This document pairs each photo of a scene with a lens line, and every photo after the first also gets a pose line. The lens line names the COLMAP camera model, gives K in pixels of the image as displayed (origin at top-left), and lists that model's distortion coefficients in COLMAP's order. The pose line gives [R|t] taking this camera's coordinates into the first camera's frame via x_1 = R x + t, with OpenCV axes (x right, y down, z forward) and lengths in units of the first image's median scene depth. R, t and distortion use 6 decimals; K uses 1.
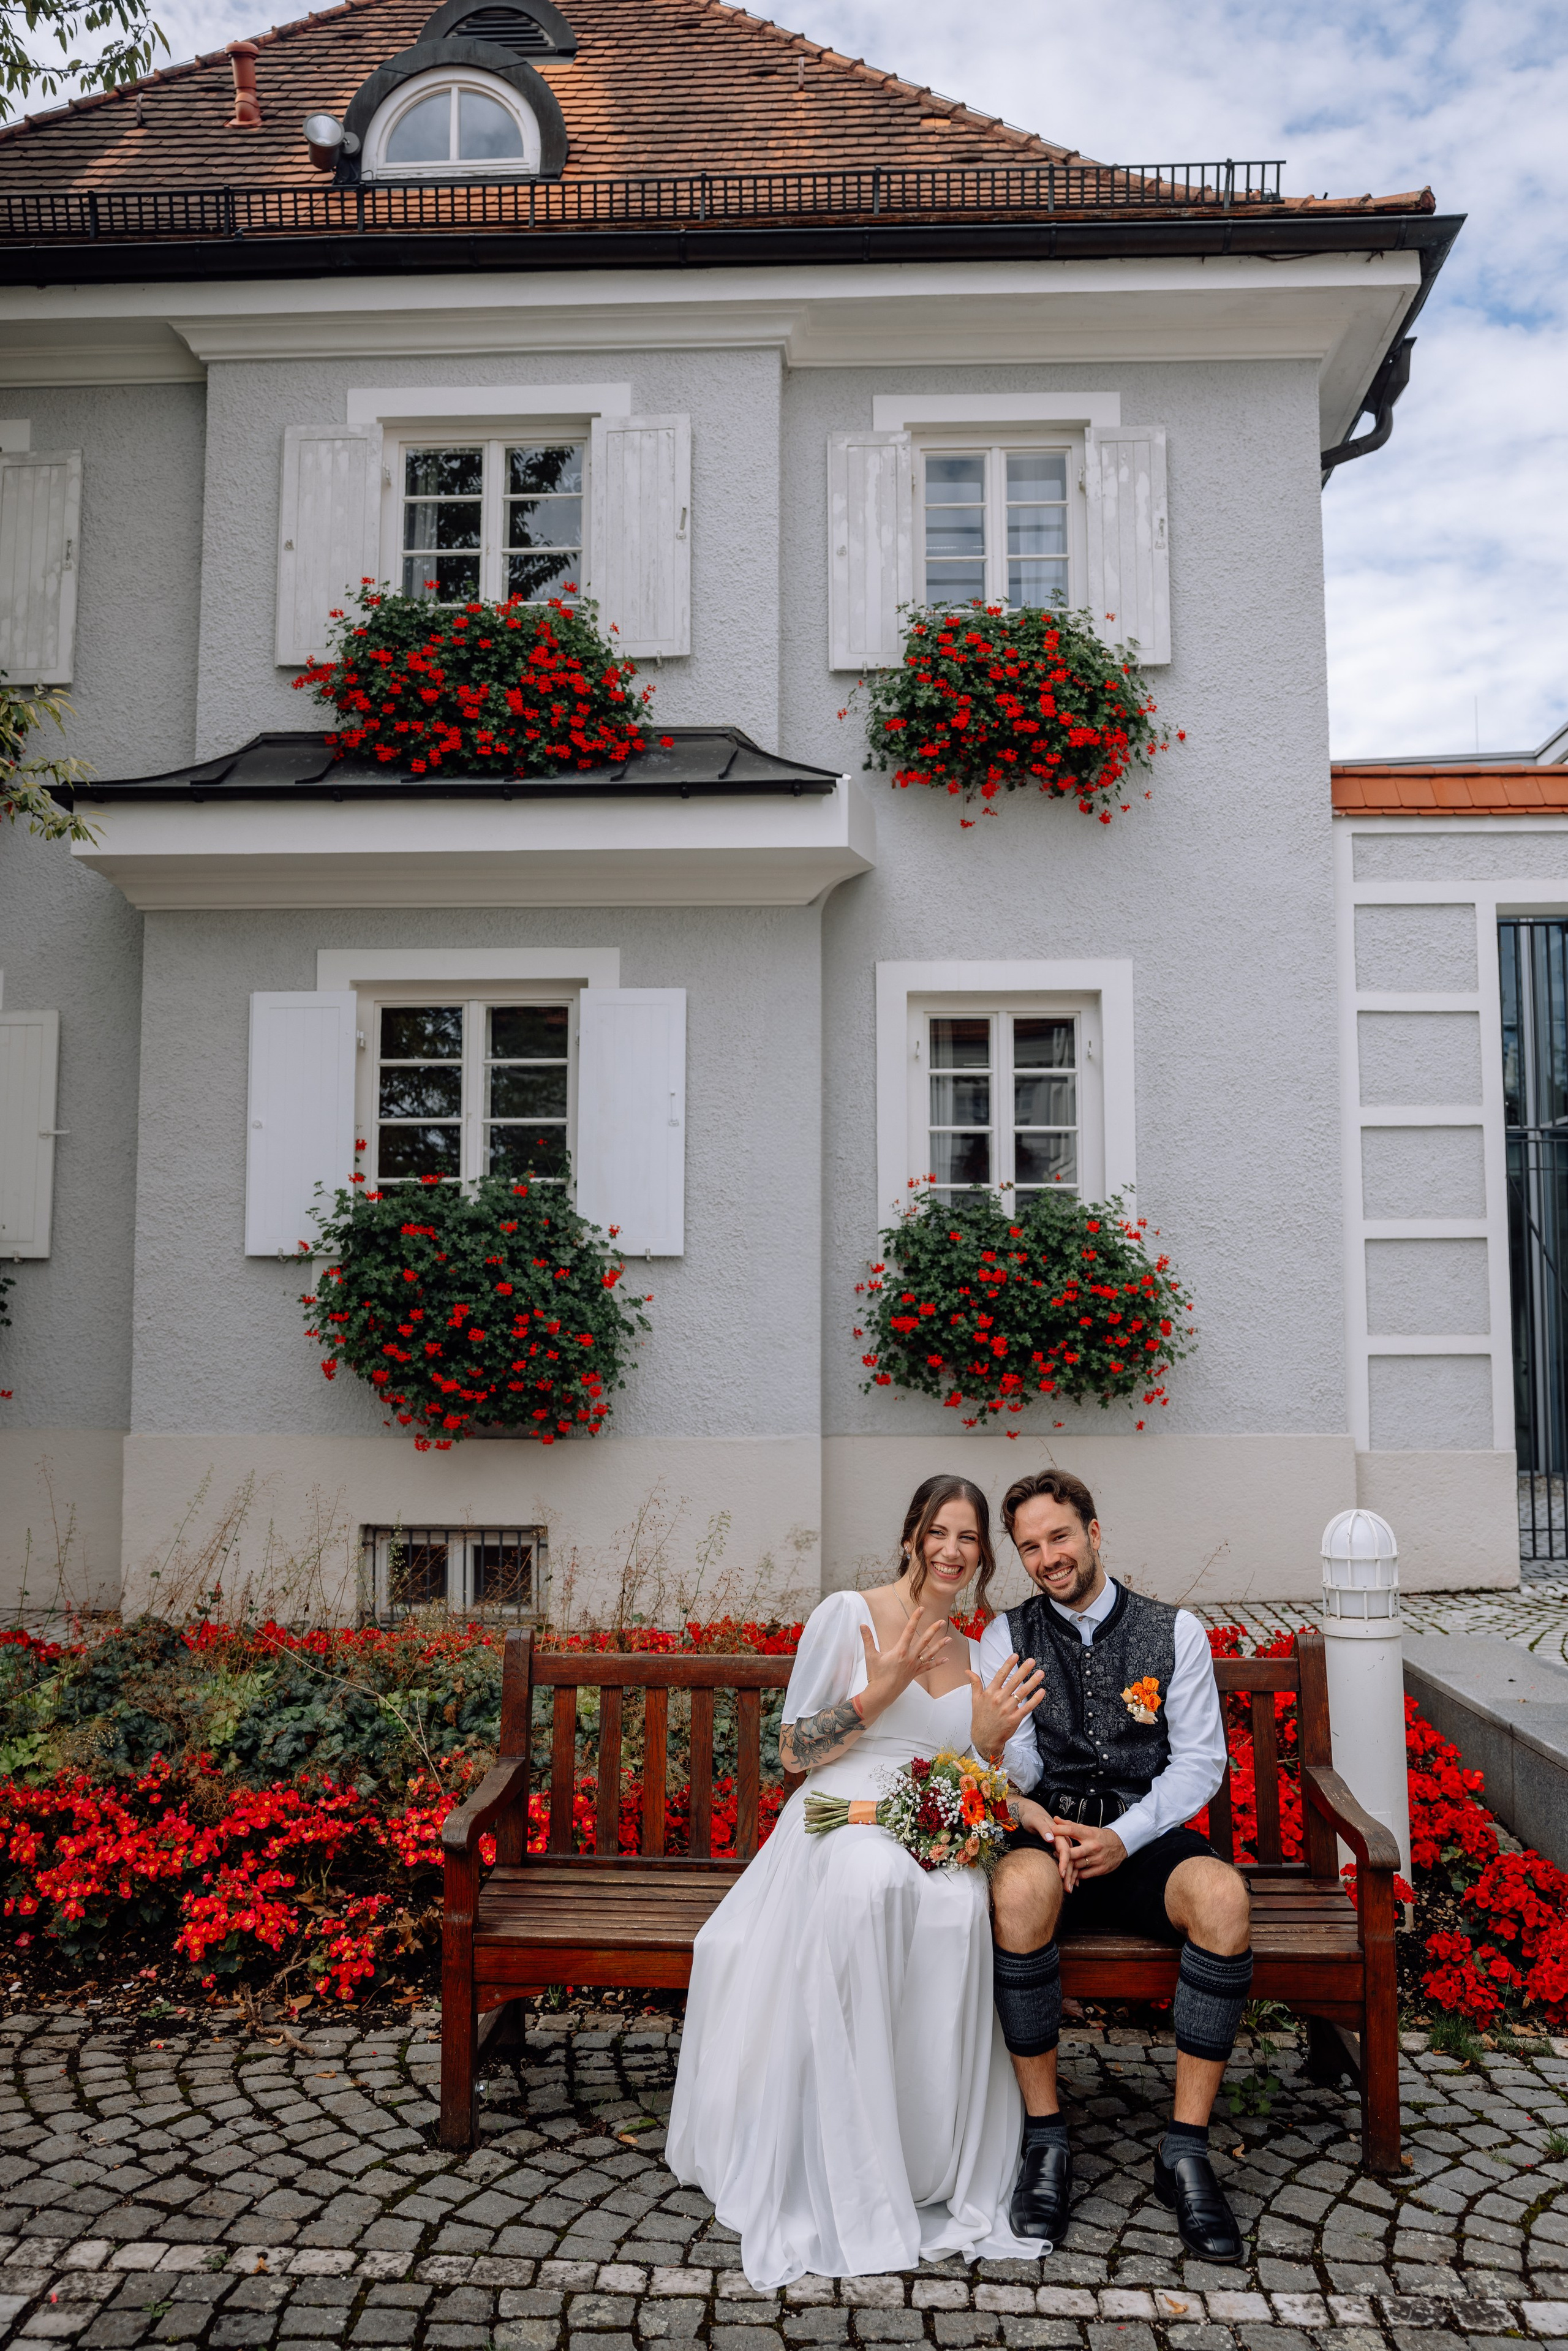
lens RADIAL K [[1847.1, 0, 784.0], [0, 1847.1, 1175.5], [0, 0, 1]] dist [-0.085351, 0.105903]
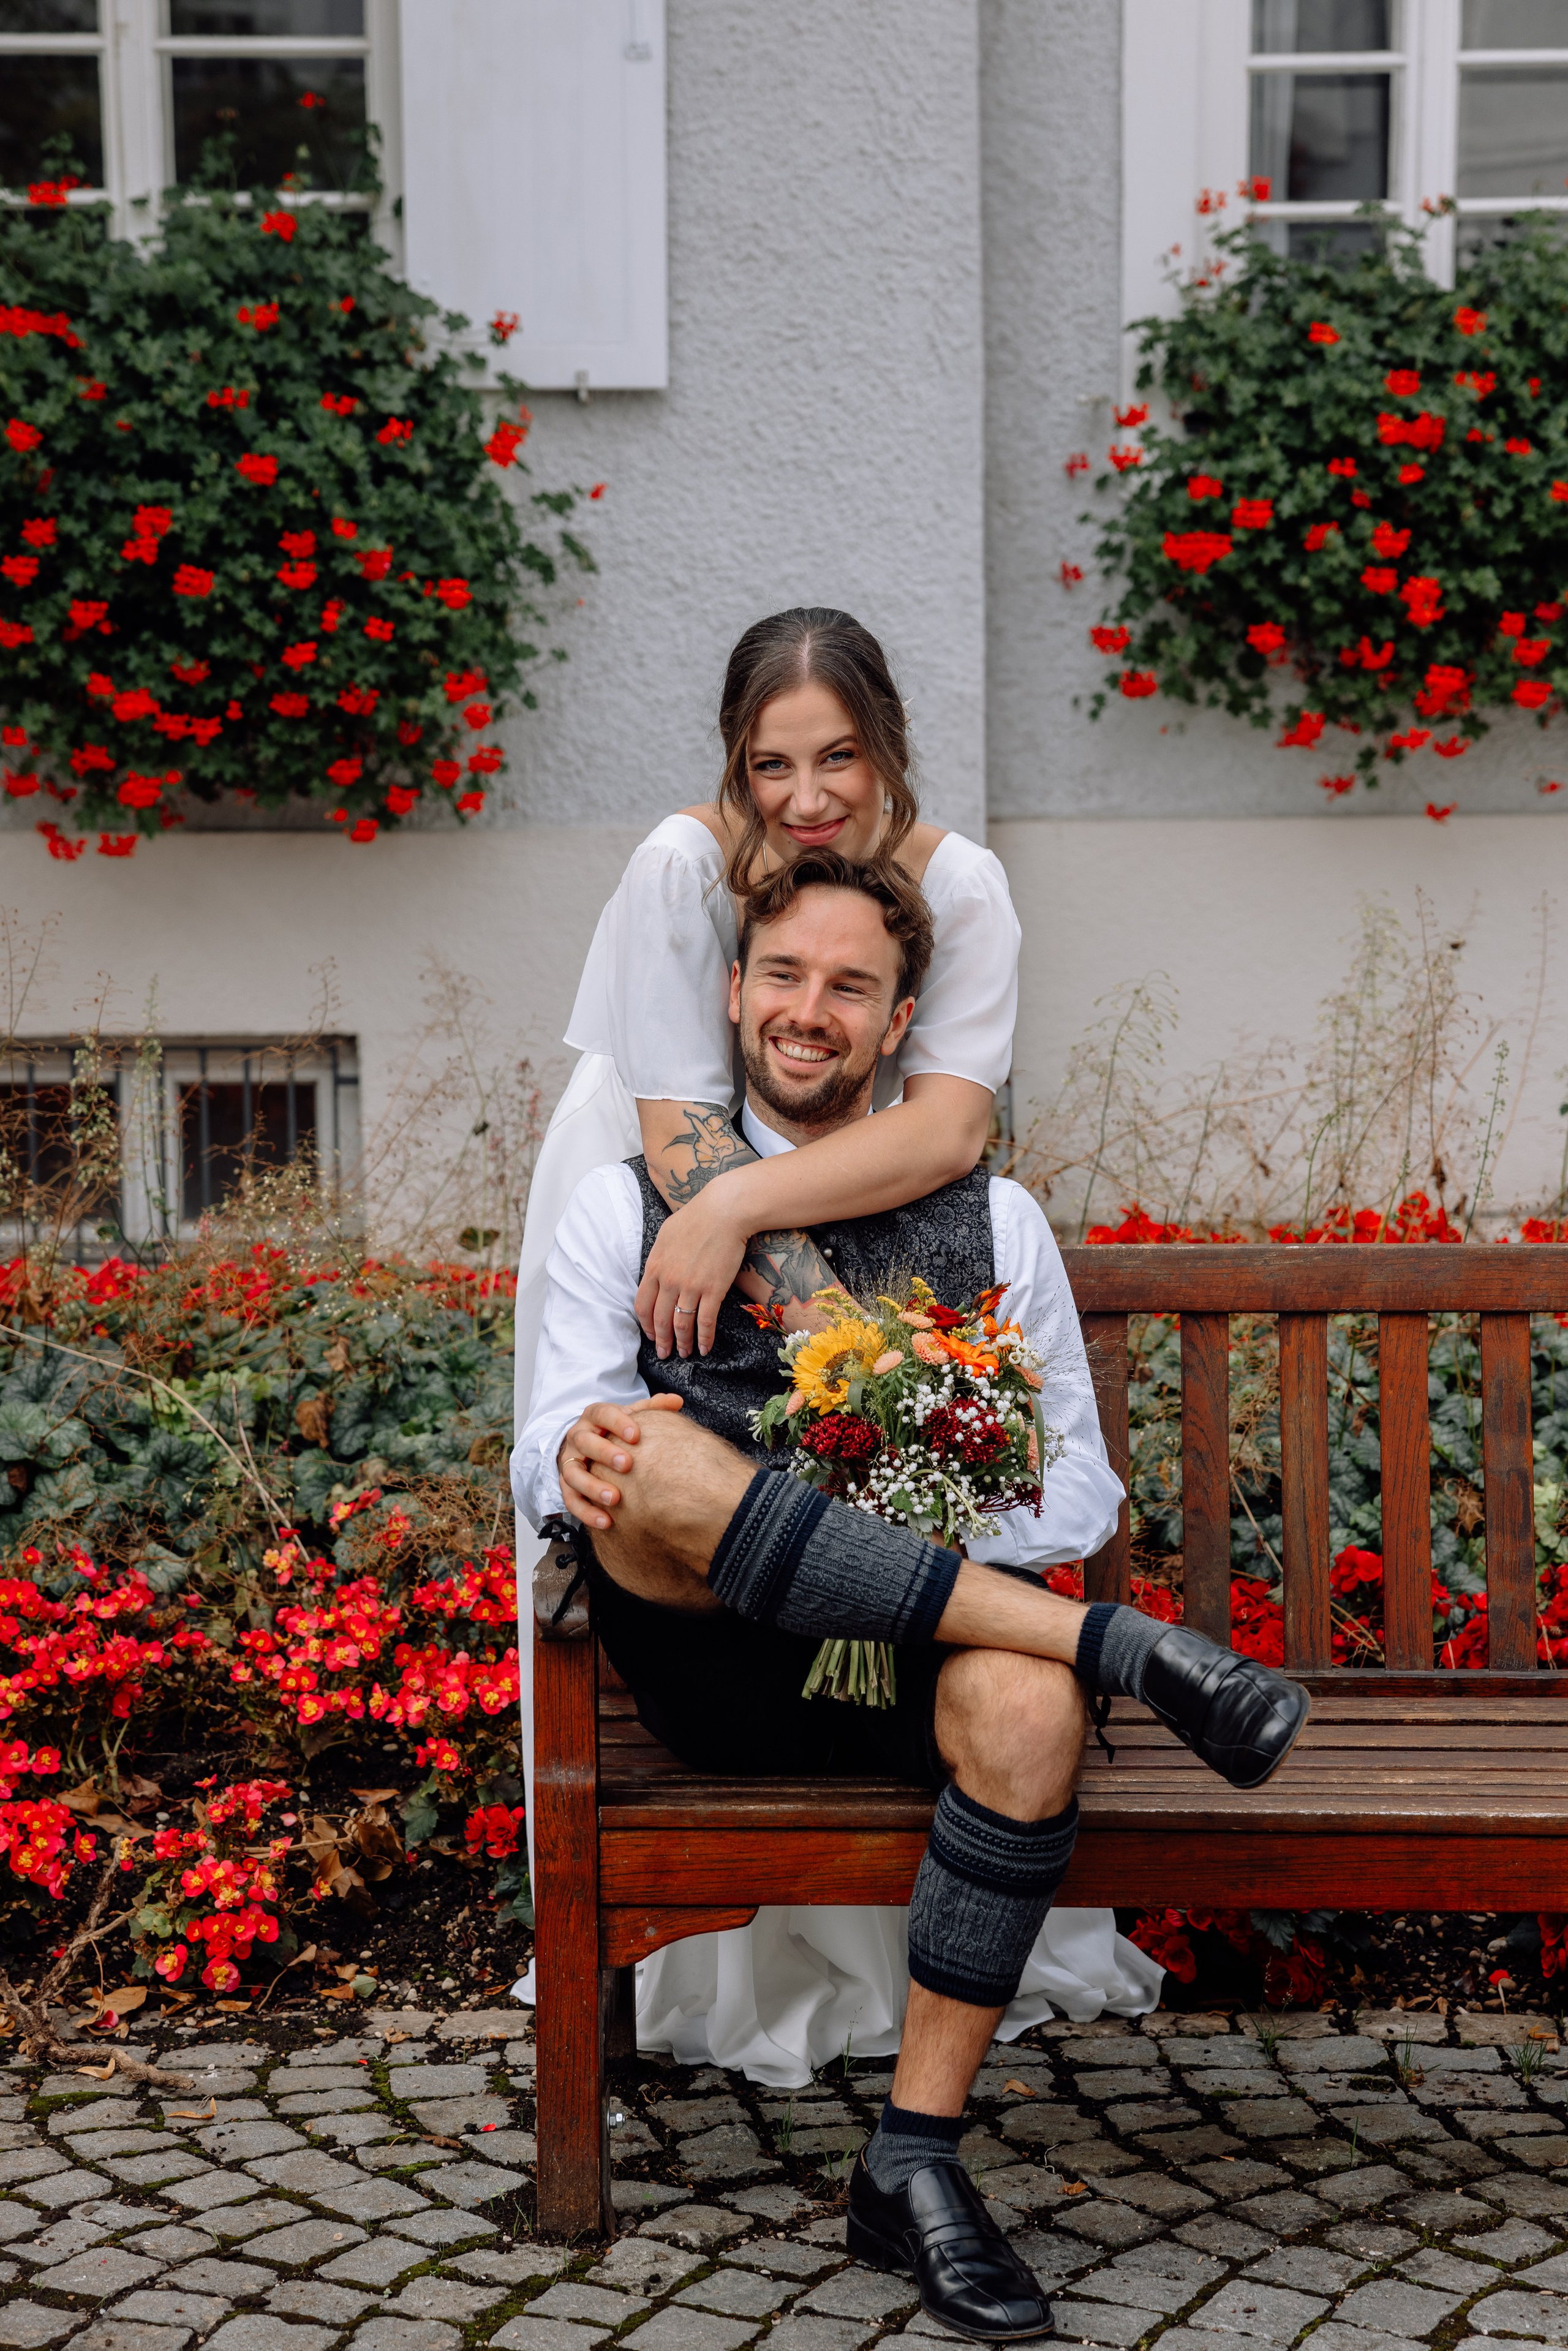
lens RADIAL K [[4625.0, 0, 784.0], [0, 4625.0, 1175.5], [0, 0, 1]] dist [0.254370, 0.093017]
pose [[0.999347, -0.011572, 0.034243, -0.066062], [0.004310, 0.978759, 0.204968, 0.001874], [-0.035887, -0.204686, 0.978170, -0.065099]]
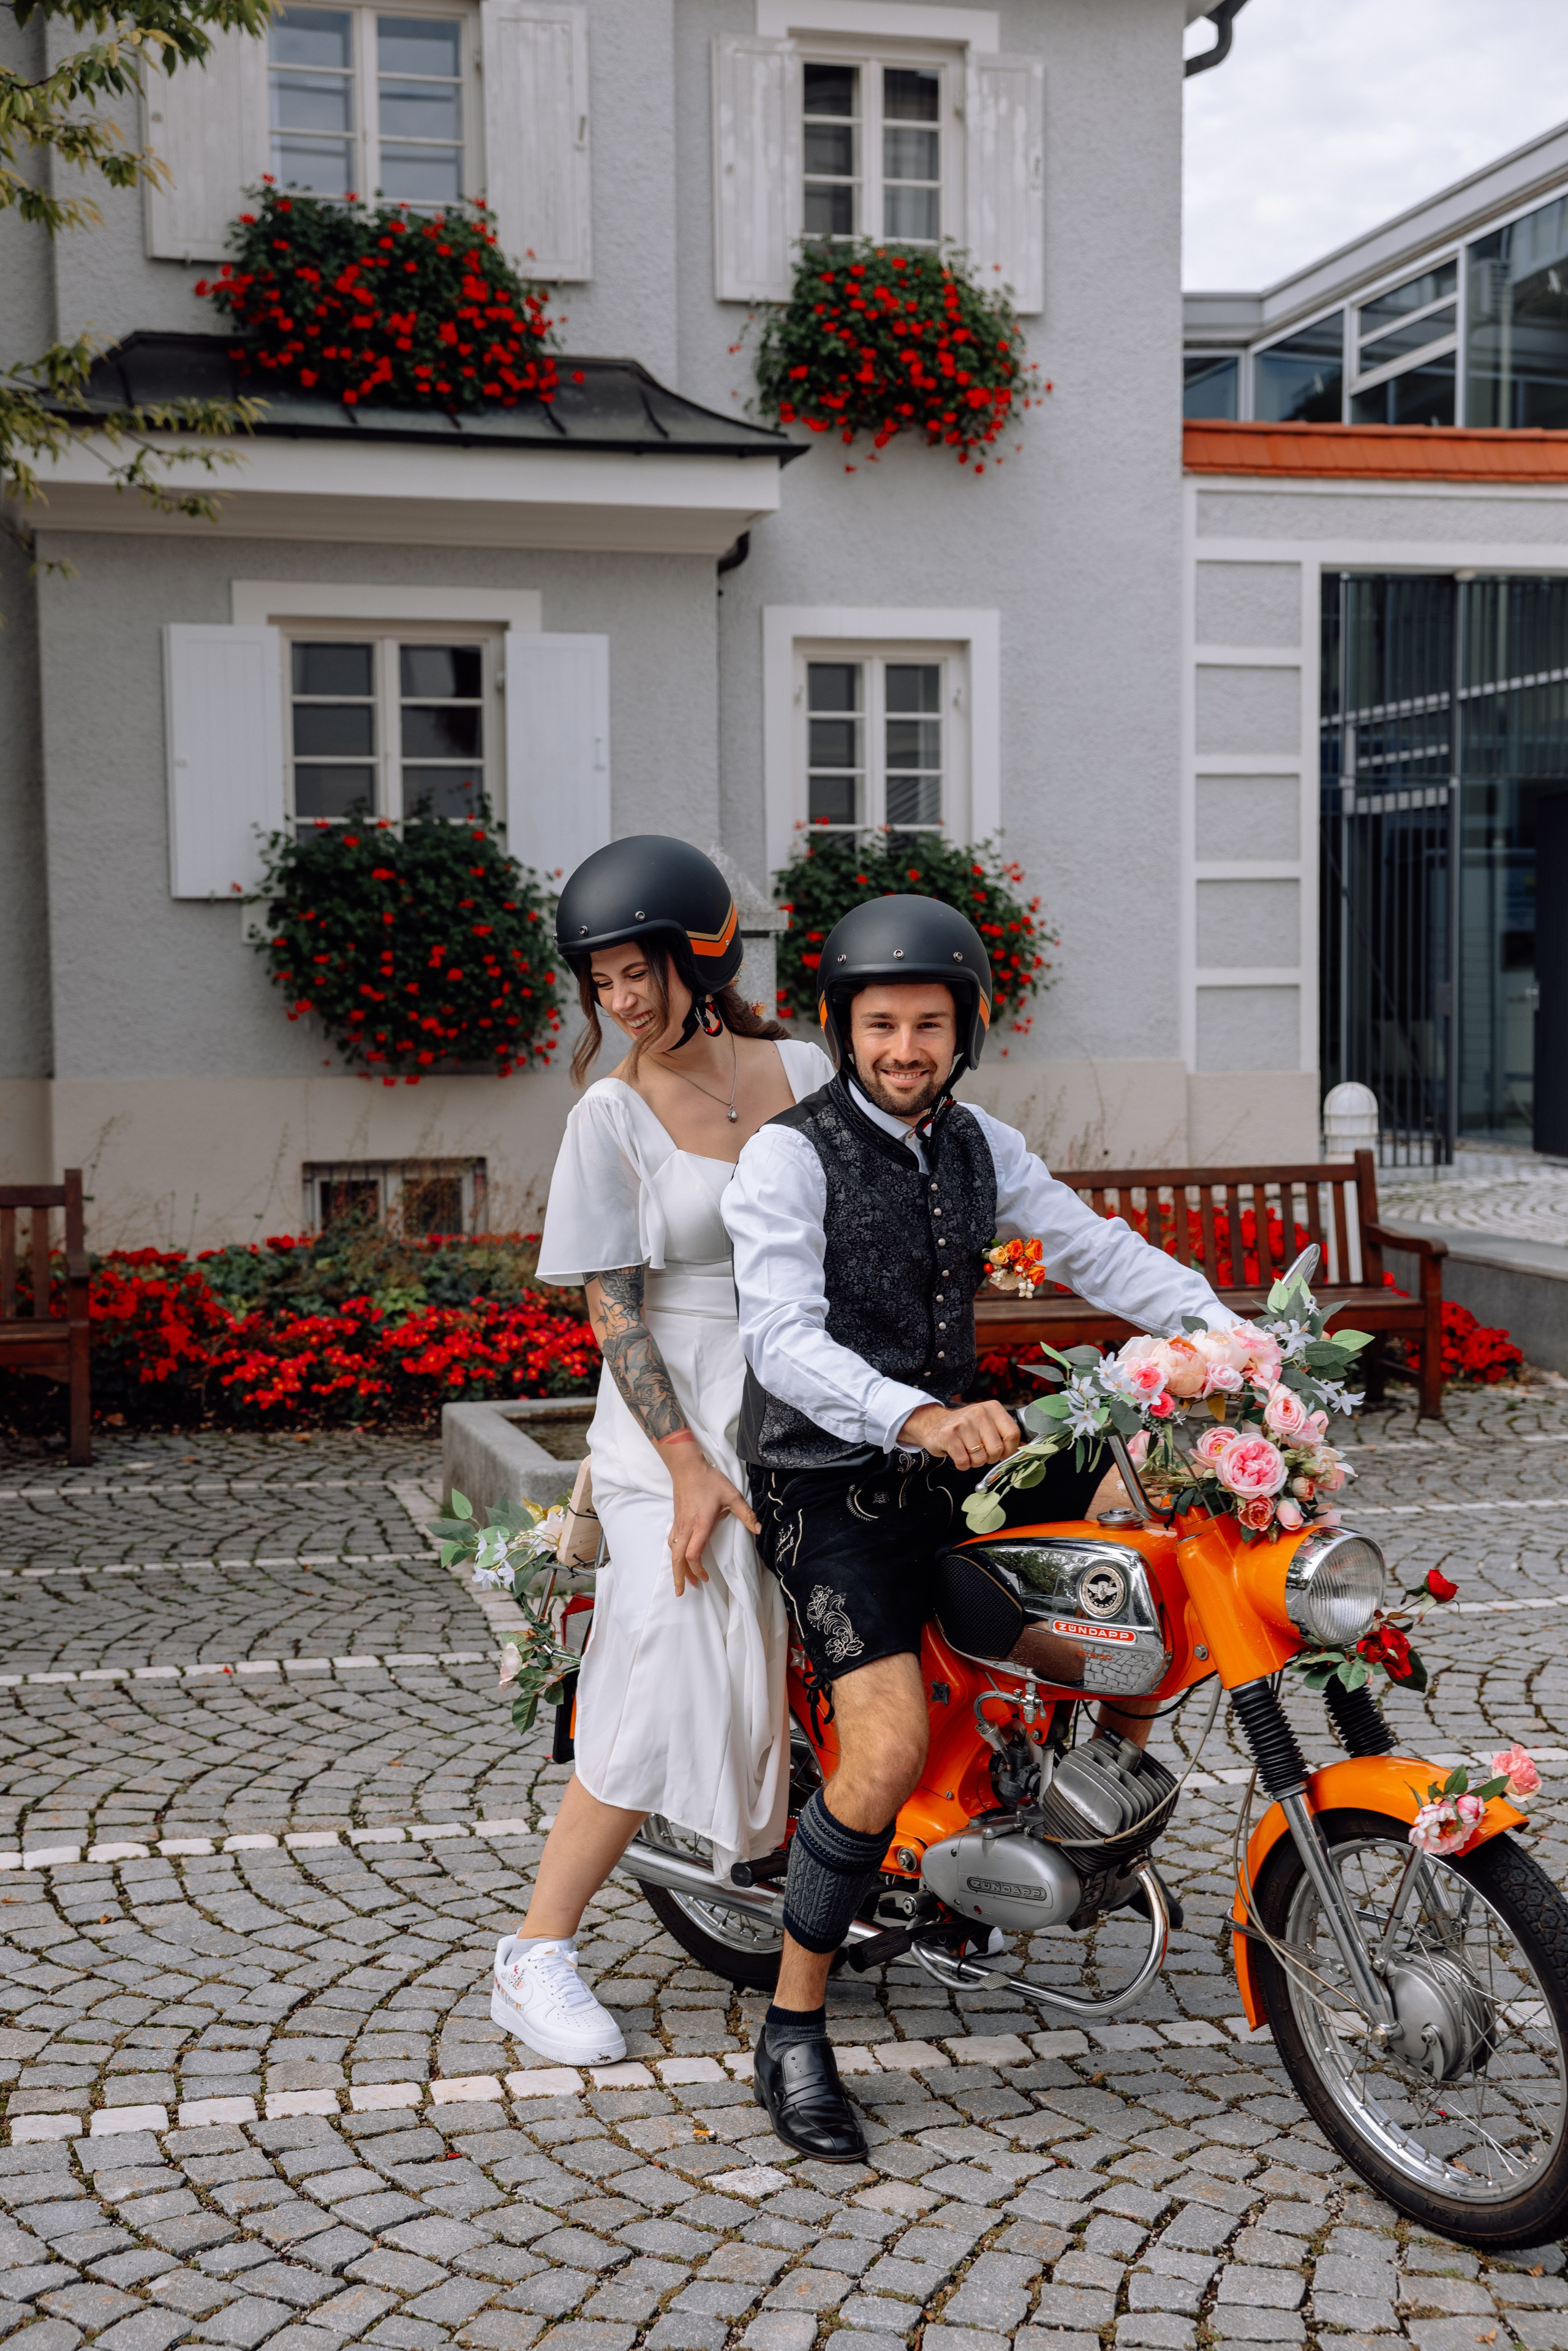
lens RADIAL K [[2988.9, 0, 784.0], [0, 2988.9, 1175.5], [0, 0, 1]] dist [0.082471, 0.016485]
pose [[0.952723, -0.030308, 0.302324, -0.477099], [-0.016286, 0.988488, 0.150419, -0.057166], [-0.303403, -0.148231, 0.941262, -0.648462]]
